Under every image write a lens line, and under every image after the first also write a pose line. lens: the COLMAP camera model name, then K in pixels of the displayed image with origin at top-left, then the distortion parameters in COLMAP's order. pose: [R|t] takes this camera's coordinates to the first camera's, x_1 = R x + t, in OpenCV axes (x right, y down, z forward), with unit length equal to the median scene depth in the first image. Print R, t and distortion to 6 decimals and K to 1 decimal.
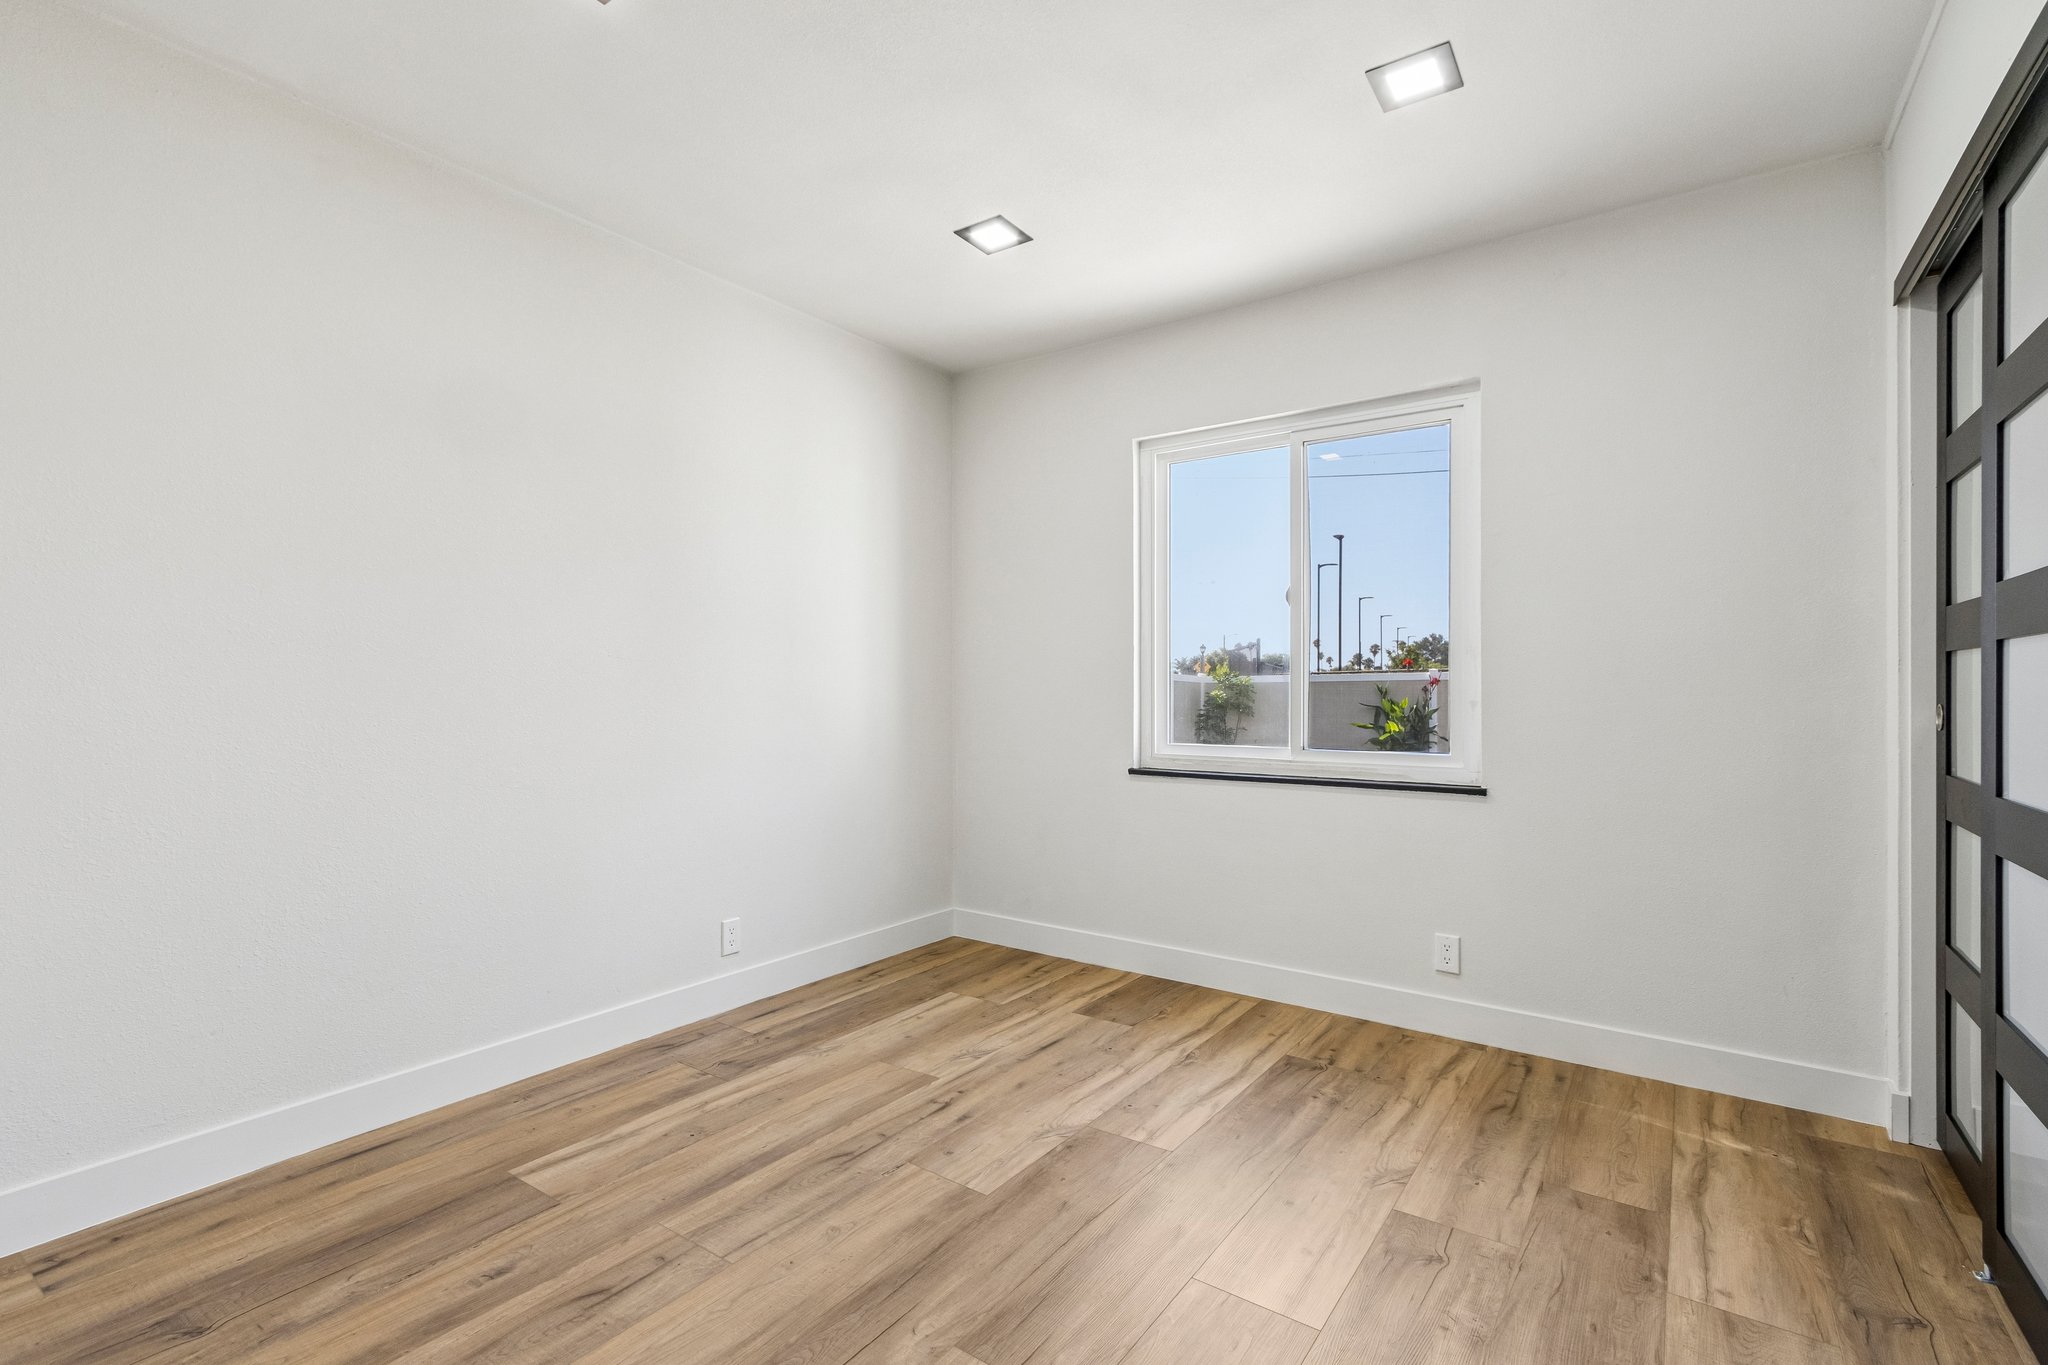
lens RADIAL K [[942.4, 0, 1027.9], [0, 942.4, 688.1], [0, 0, 1]] dist [0.008845, -0.000652]
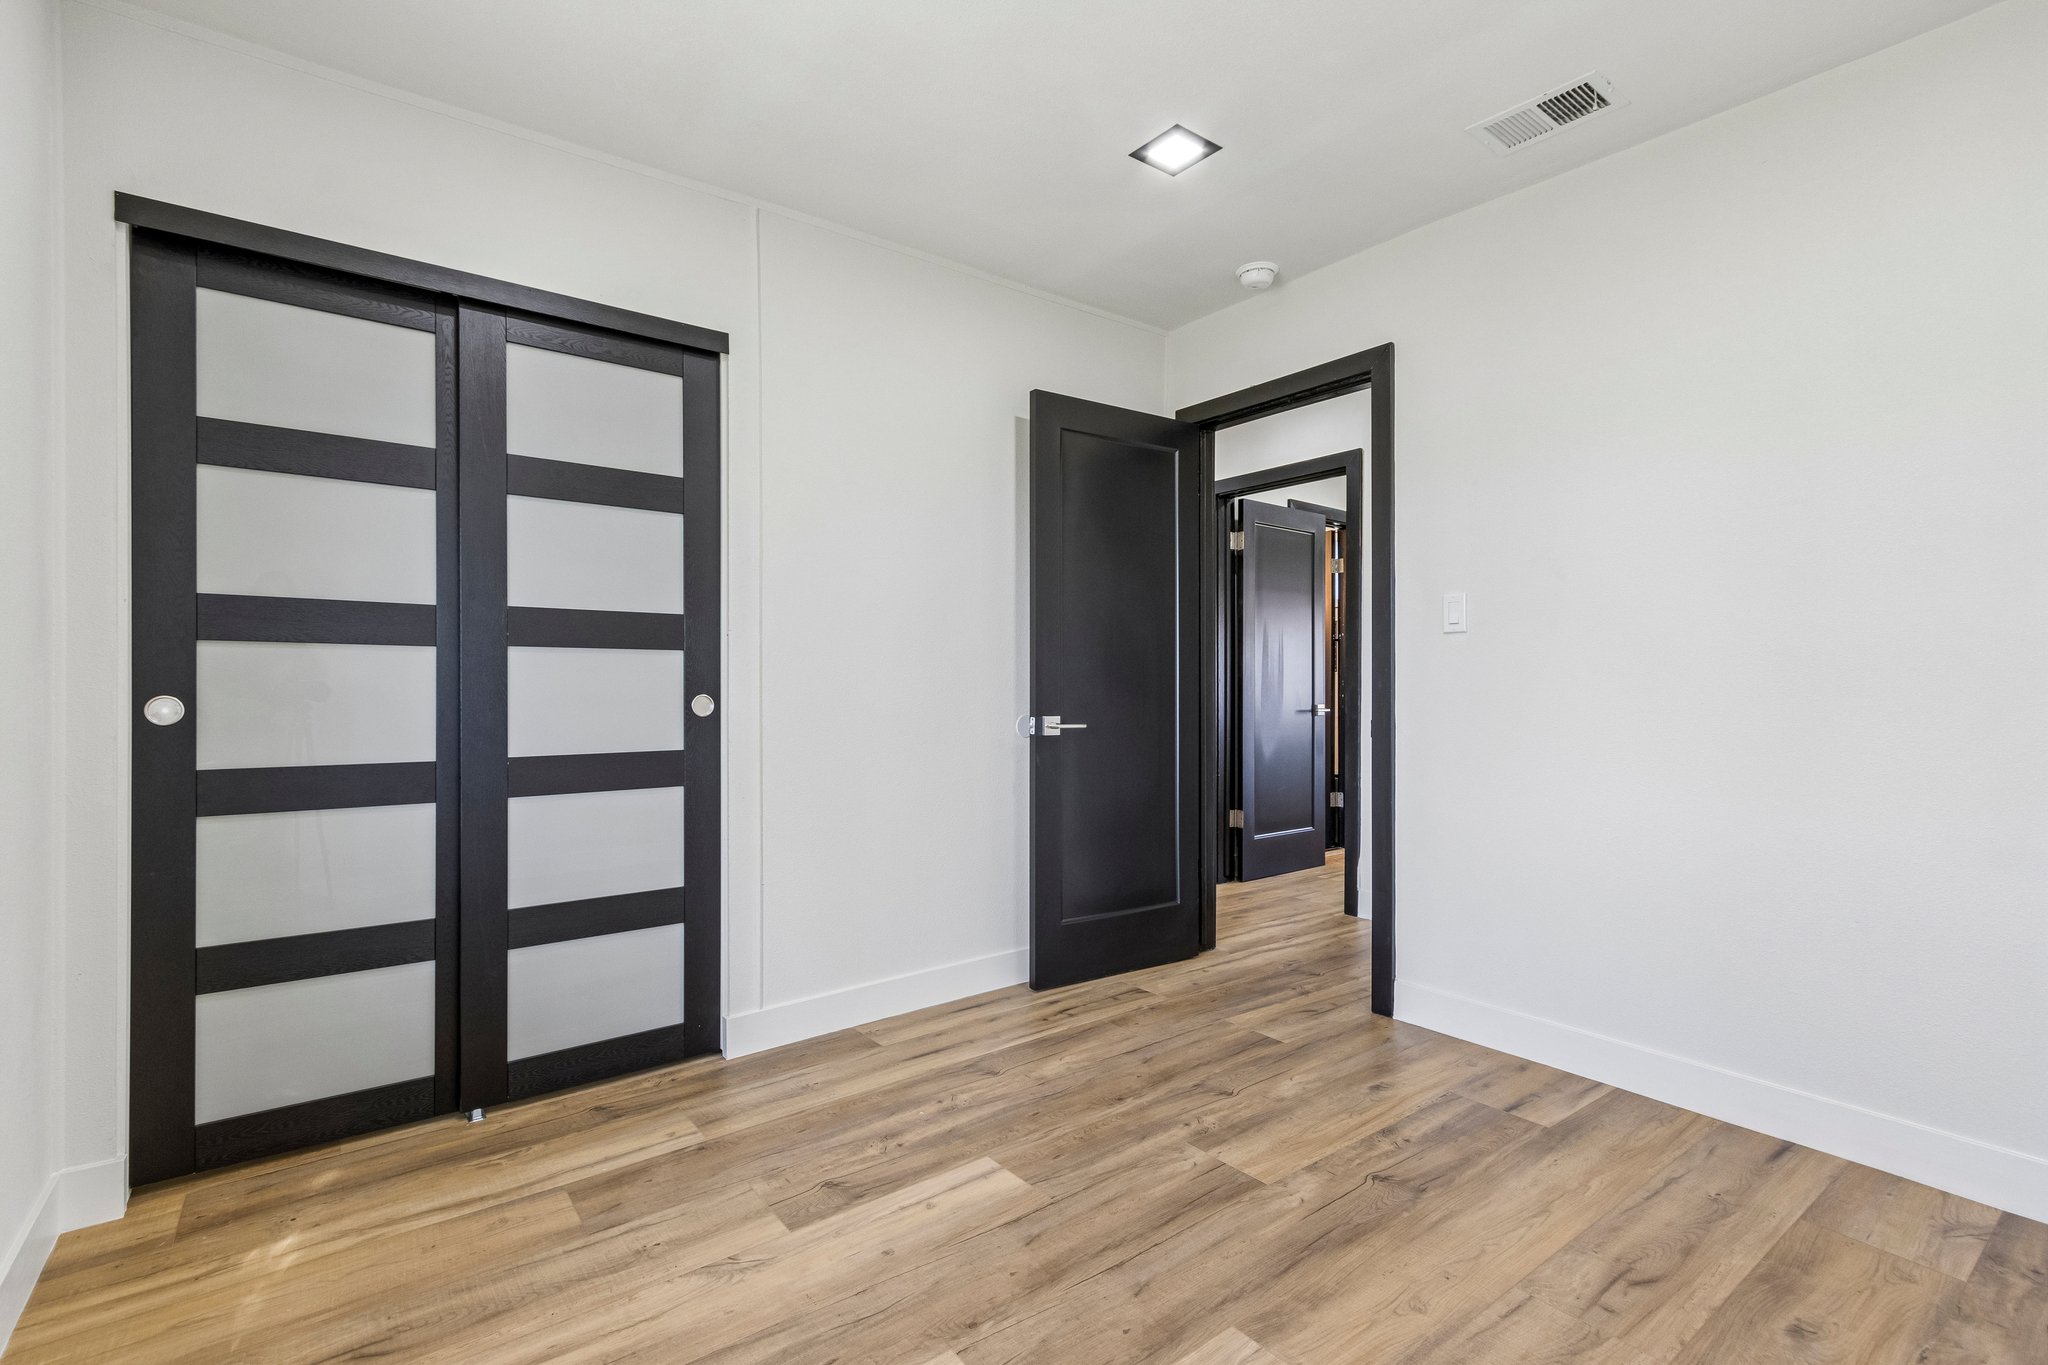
lens RADIAL K [[942.4, 0, 1027.9], [0, 942.4, 688.1], [0, 0, 1]] dist [0.008845, -0.000652]
pose [[-0.954260, -0.000649, 0.298977, -0.126226], [-0.001461, 0.999996, -0.002492, 0.014625], [-0.298974, -0.002815, -0.954257, 1.956588]]
